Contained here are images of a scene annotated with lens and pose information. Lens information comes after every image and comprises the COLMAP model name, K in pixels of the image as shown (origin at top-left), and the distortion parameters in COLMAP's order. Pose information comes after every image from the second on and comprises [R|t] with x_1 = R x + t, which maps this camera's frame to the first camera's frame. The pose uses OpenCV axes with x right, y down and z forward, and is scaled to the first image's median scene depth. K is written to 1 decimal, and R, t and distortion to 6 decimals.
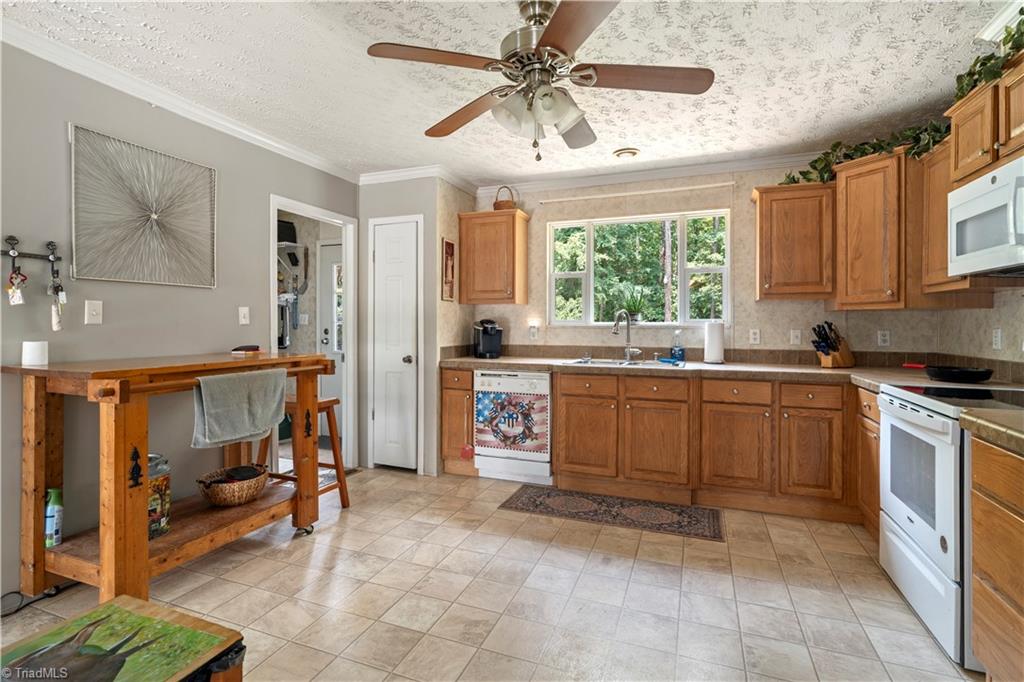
lens RADIAL K [[482.7, 0, 509.4], [0, 482.7, 324.0], [0, 0, 1]] dist [0.000942, 0.000145]
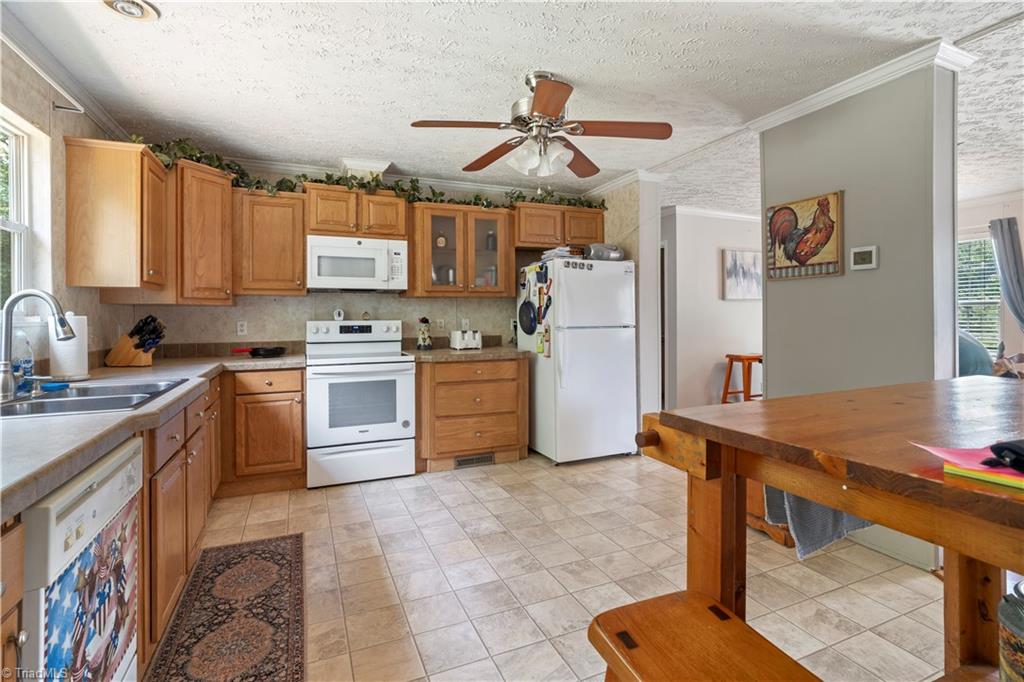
lens RADIAL K [[482.7, 0, 509.9], [0, 482.7, 318.5], [0, 0, 1]] dist [0.000942, 0.000145]
pose [[-0.702319, 0.000995, 0.711862, -0.559739], [0.002249, 0.999997, 0.000821, 0.001043], [-0.711859, 0.002178, -0.702319, 1.348991]]
